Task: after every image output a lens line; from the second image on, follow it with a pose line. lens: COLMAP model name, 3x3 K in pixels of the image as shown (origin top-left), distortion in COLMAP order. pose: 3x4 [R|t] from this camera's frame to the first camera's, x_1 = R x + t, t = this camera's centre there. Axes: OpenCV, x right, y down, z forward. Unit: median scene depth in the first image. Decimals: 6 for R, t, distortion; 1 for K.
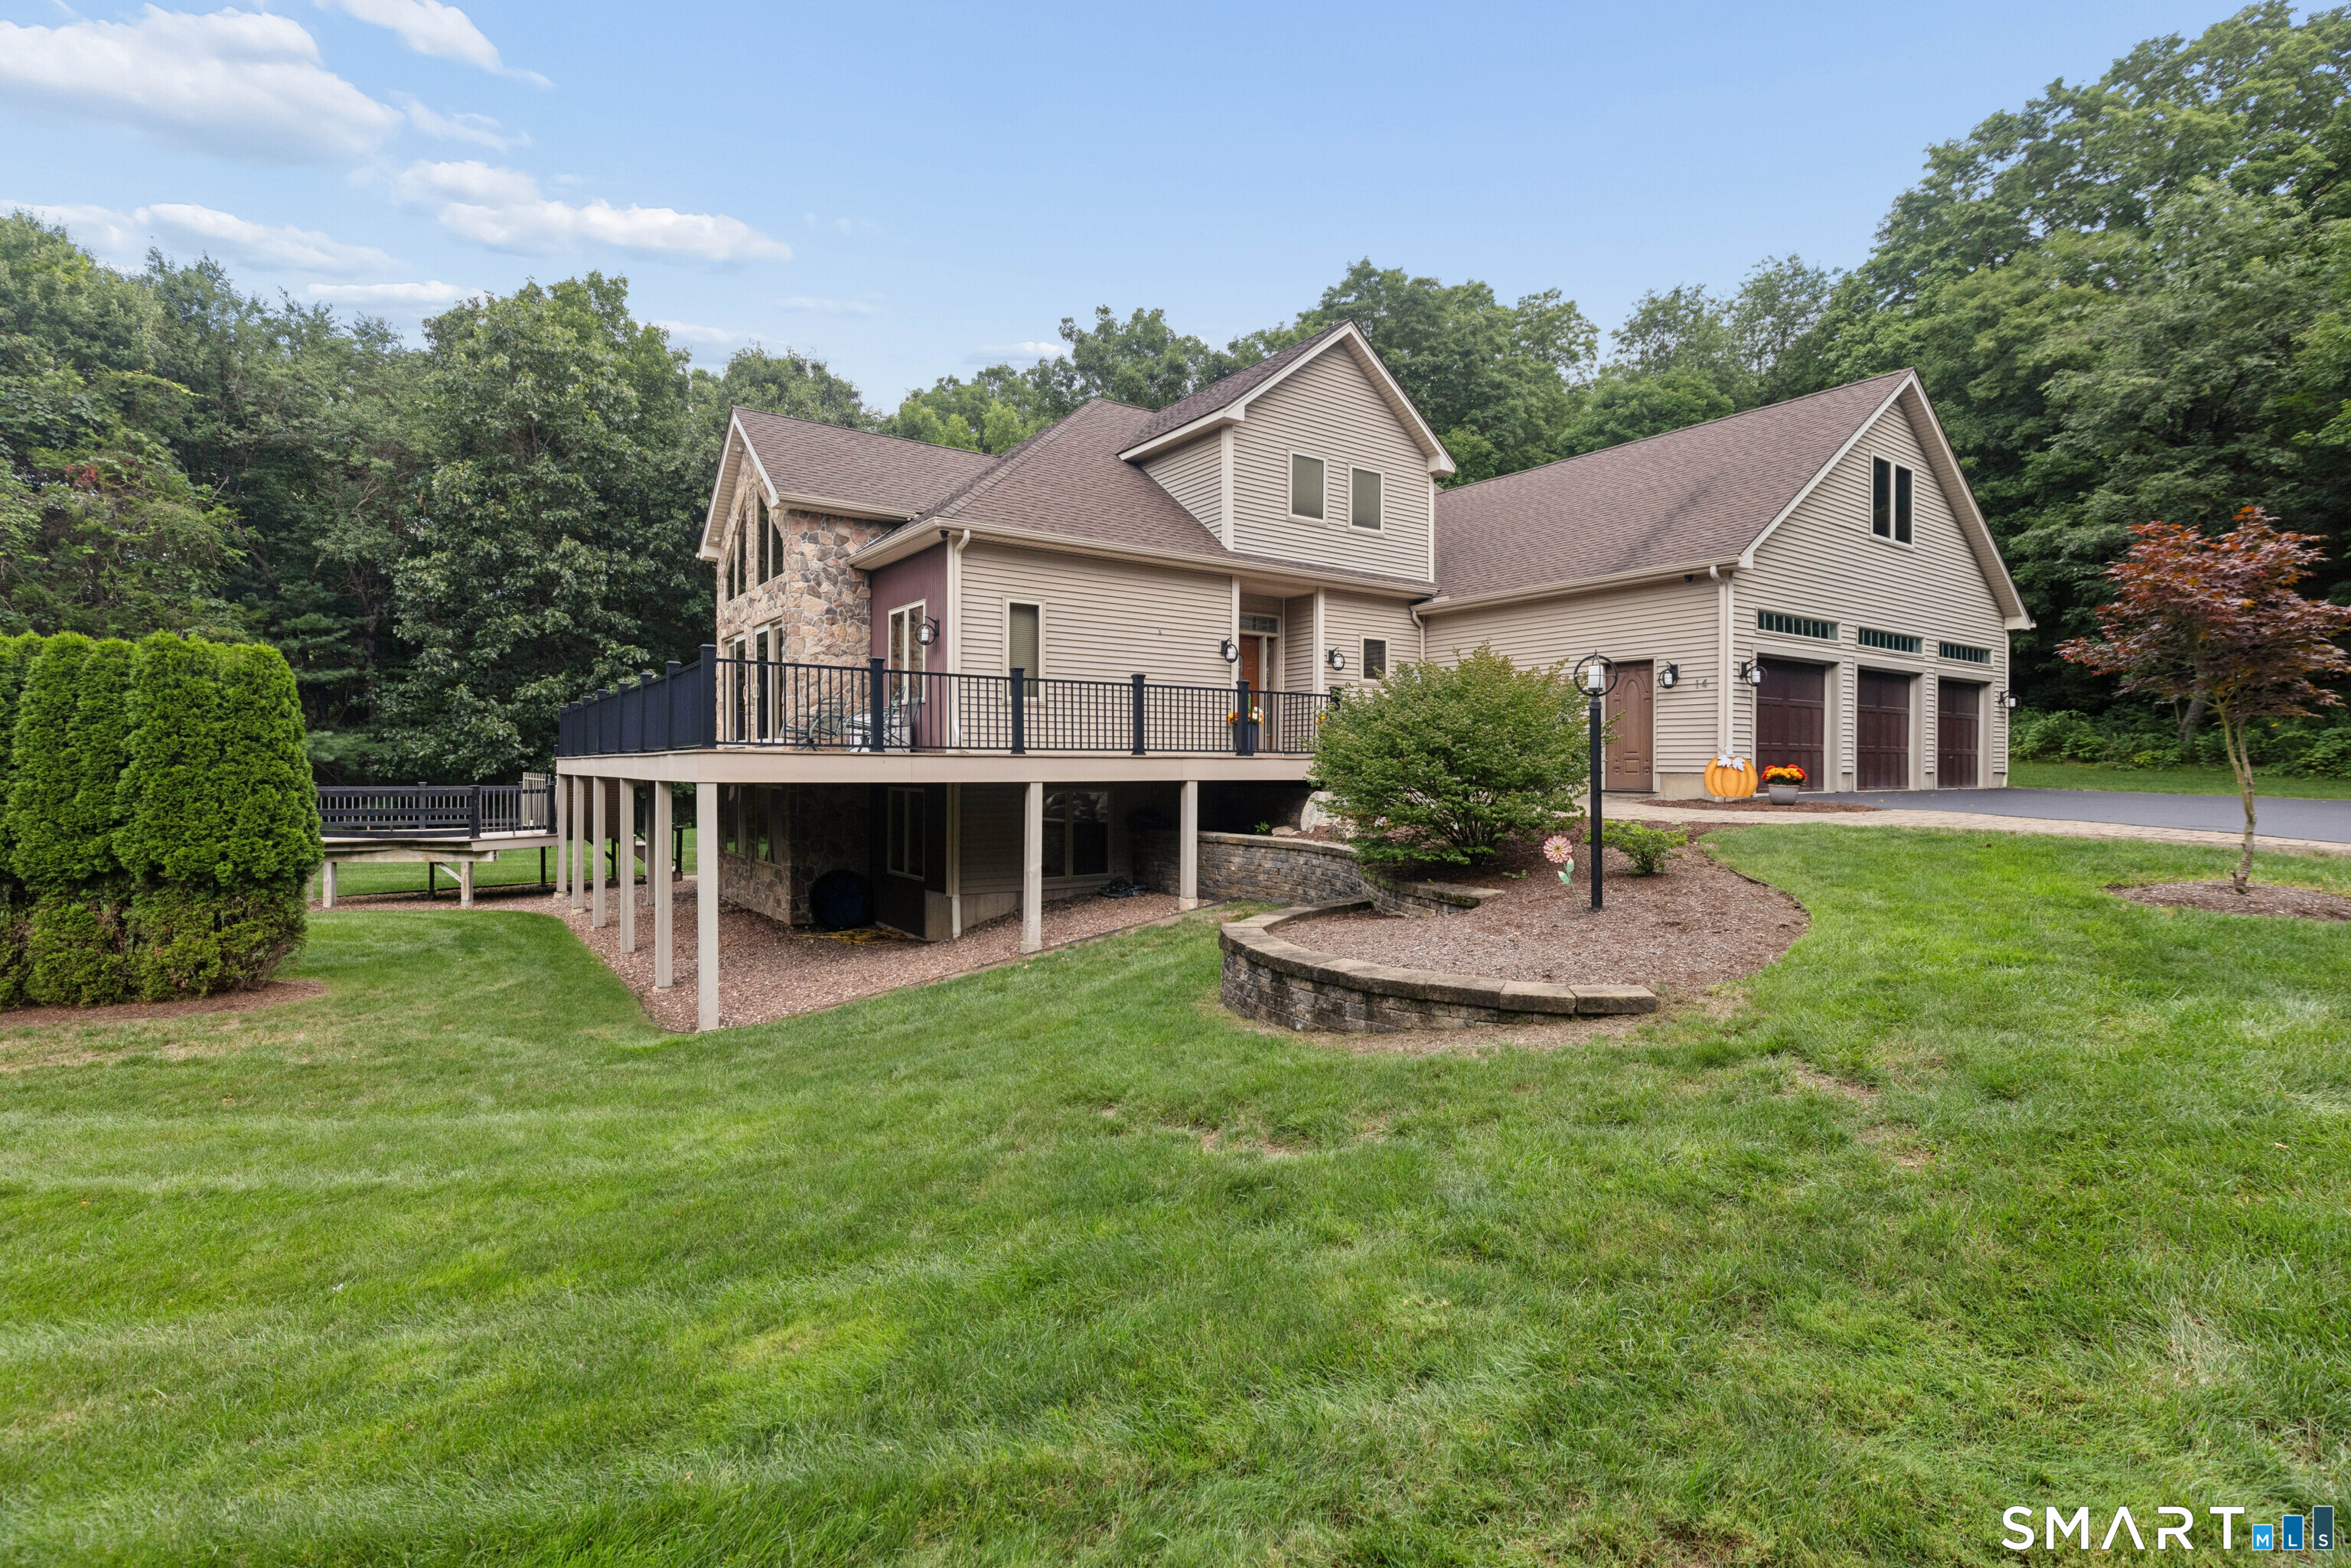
lens RADIAL K [[1053.3, 0, 1165.1], [0, 1053.3, 776.3], [0, 0, 1]] dist [0.009972, -0.002709]
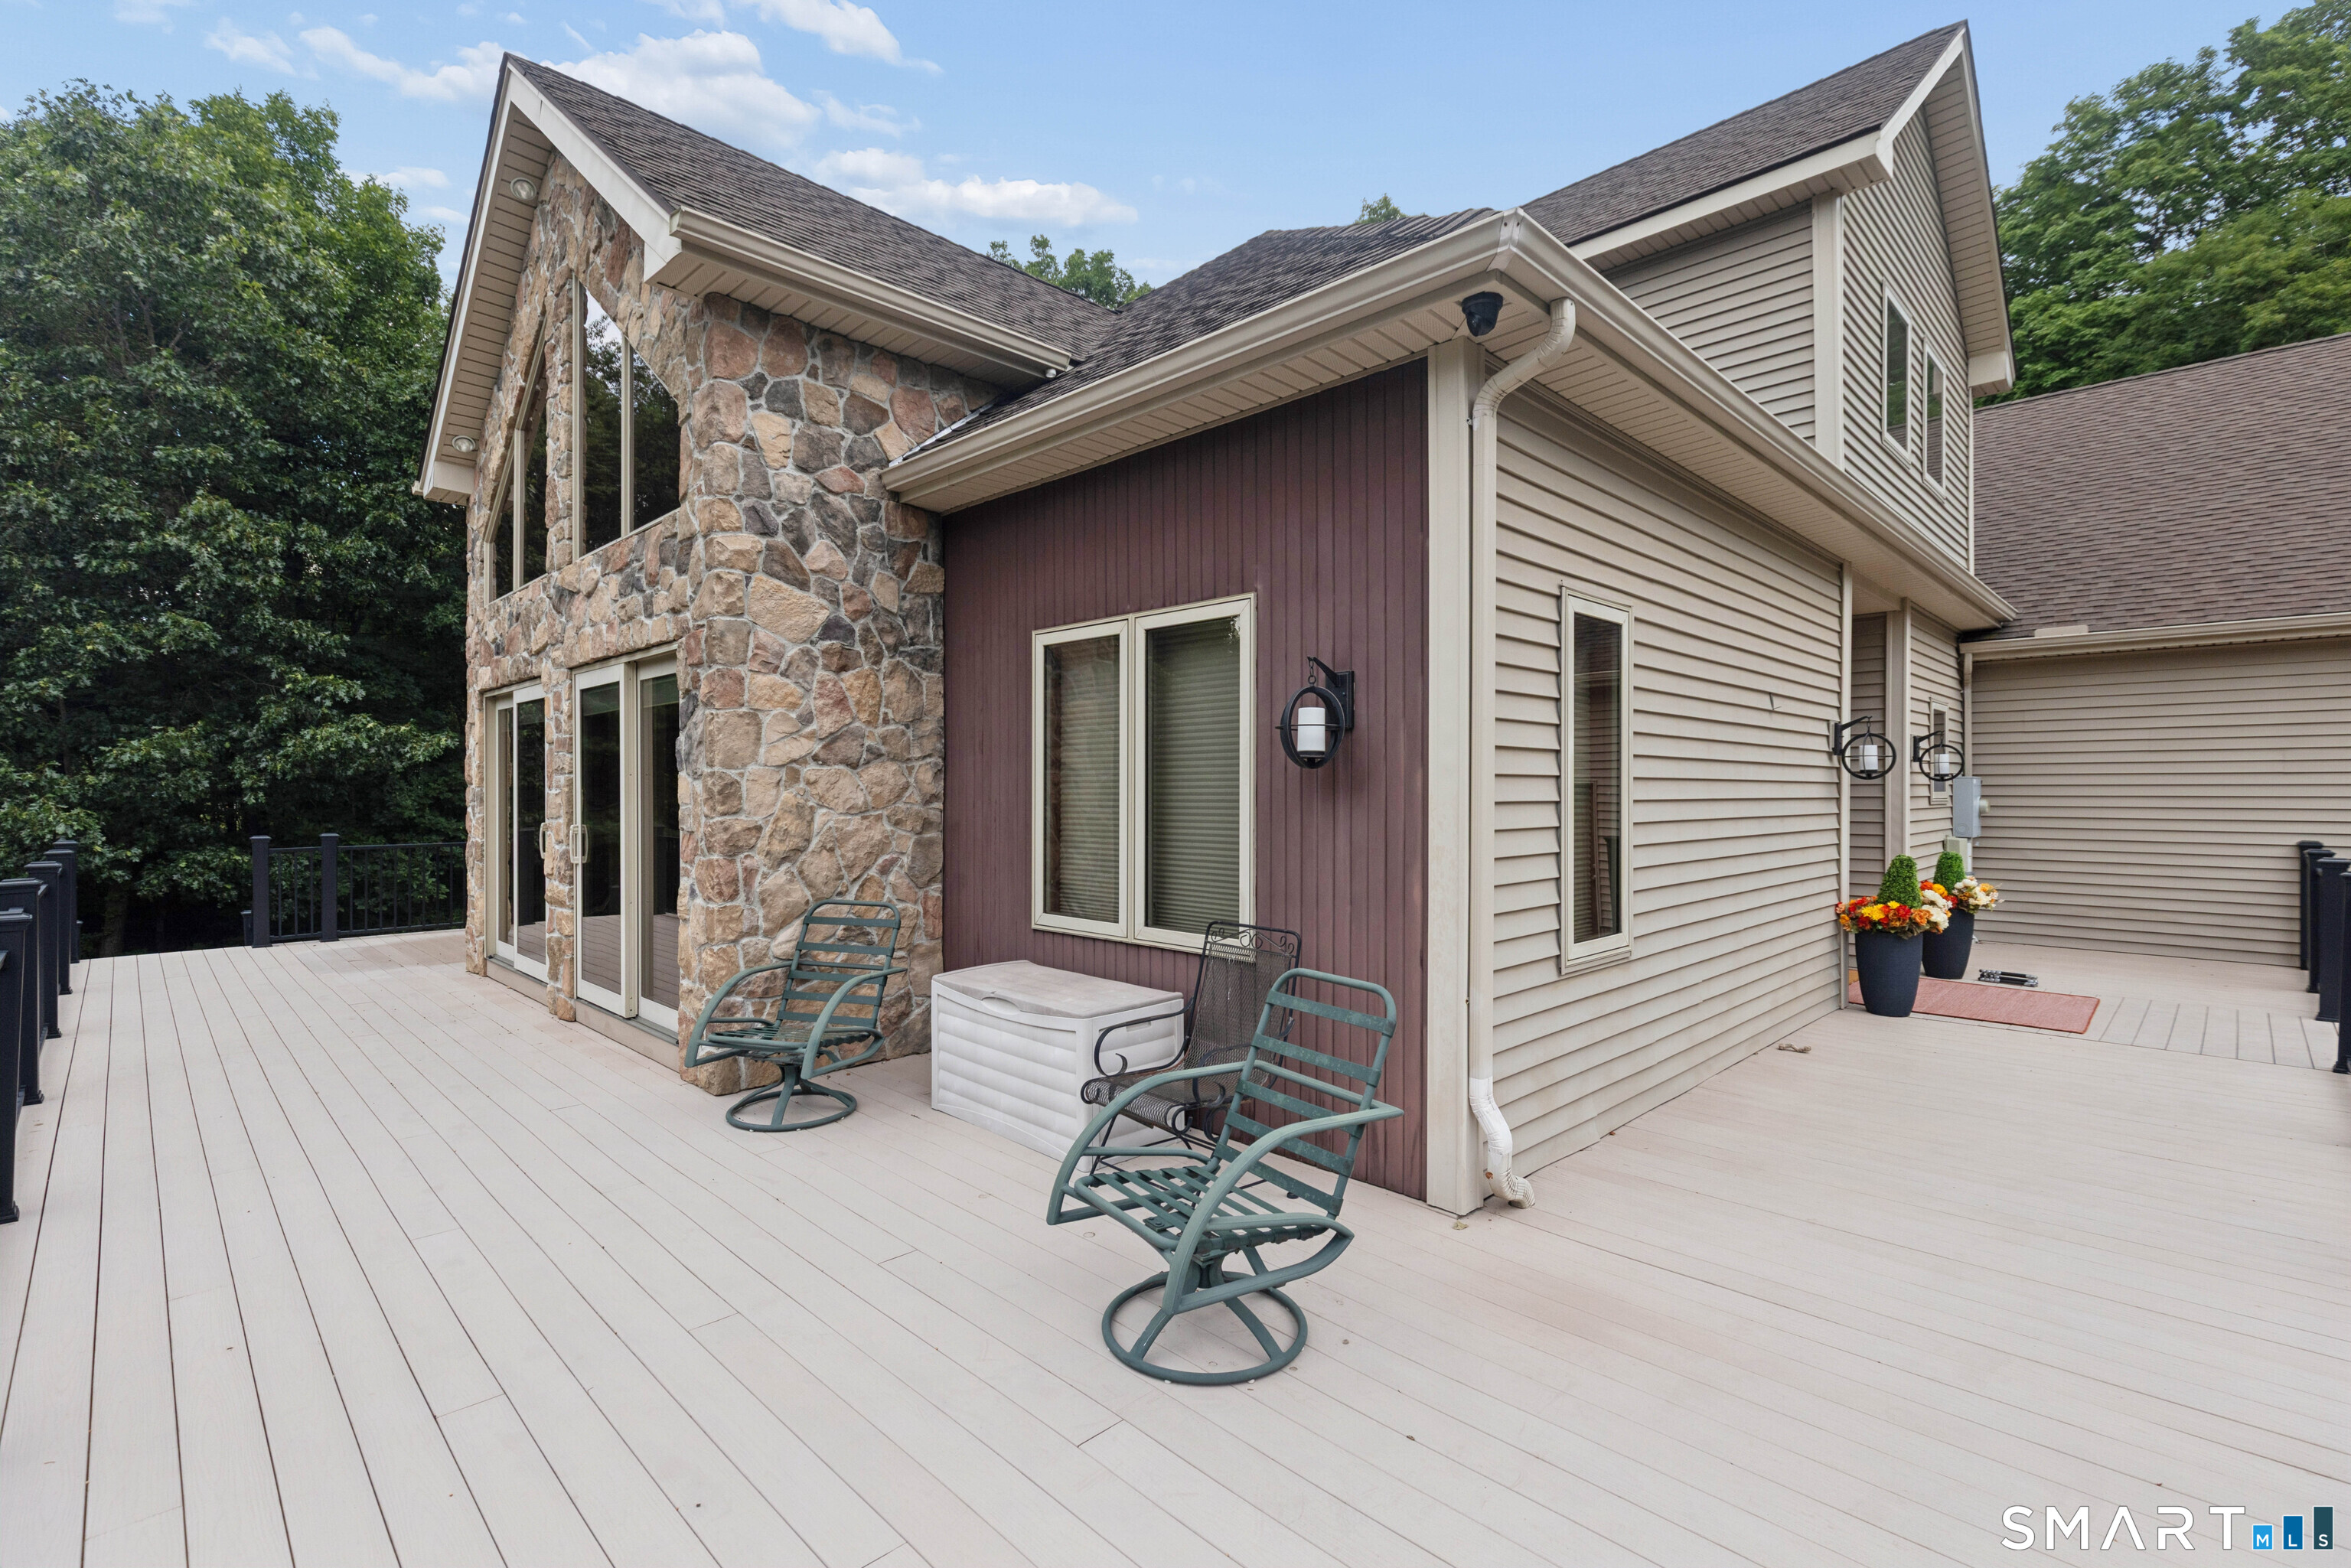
lens RADIAL K [[1053.3, 0, 1163.8], [0, 1053.3, 788.4], [0, 0, 1]] dist [0.009972, -0.002709]
pose [[0.986513, -0.002993, 0.163654, -0.143484], [0.004986, 0.999918, -0.011772, -0.054637], [-0.163605, 0.012429, 0.986448, 0.351754]]
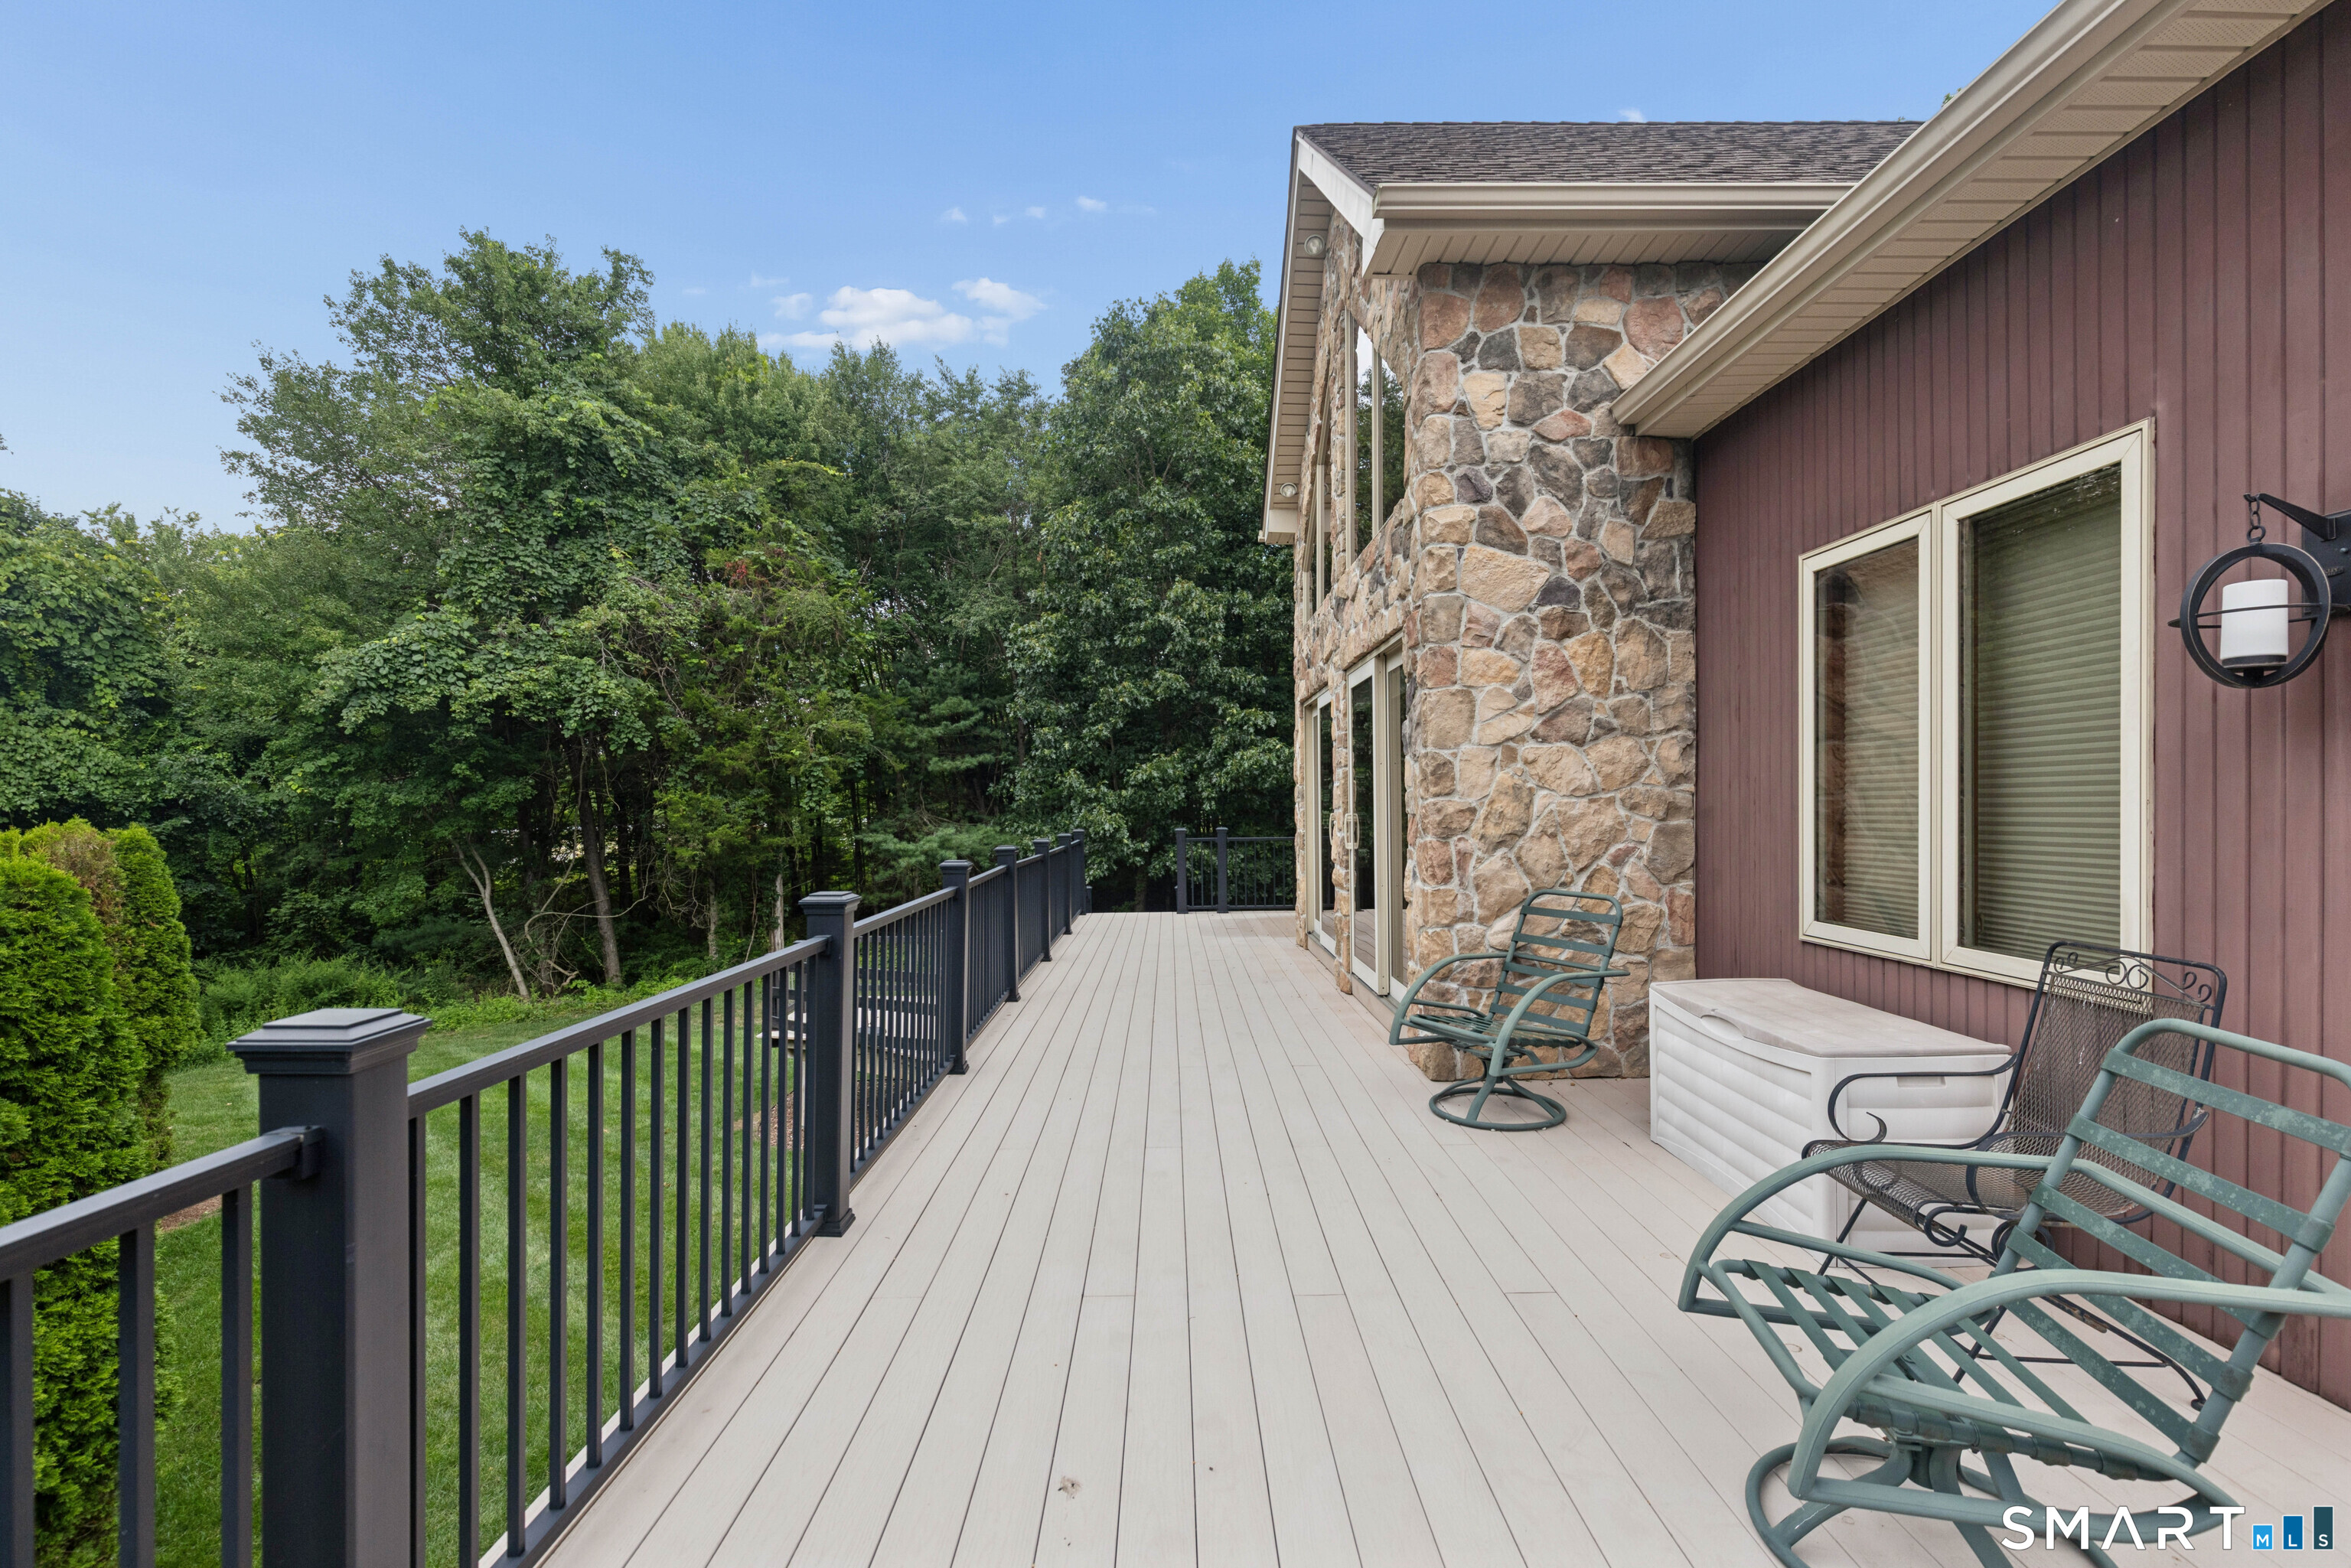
lens RADIAL K [[1053.3, 0, 1178.8], [0, 1053.3, 814.2], [0, 0, 1]] dist [0.009972, -0.002709]
pose [[0.823990, -0.004800, -0.566584, -0.125915], [0.003831, 0.999988, -0.002900, -0.049850], [0.566591, 0.000219, 0.823999, 0.369617]]
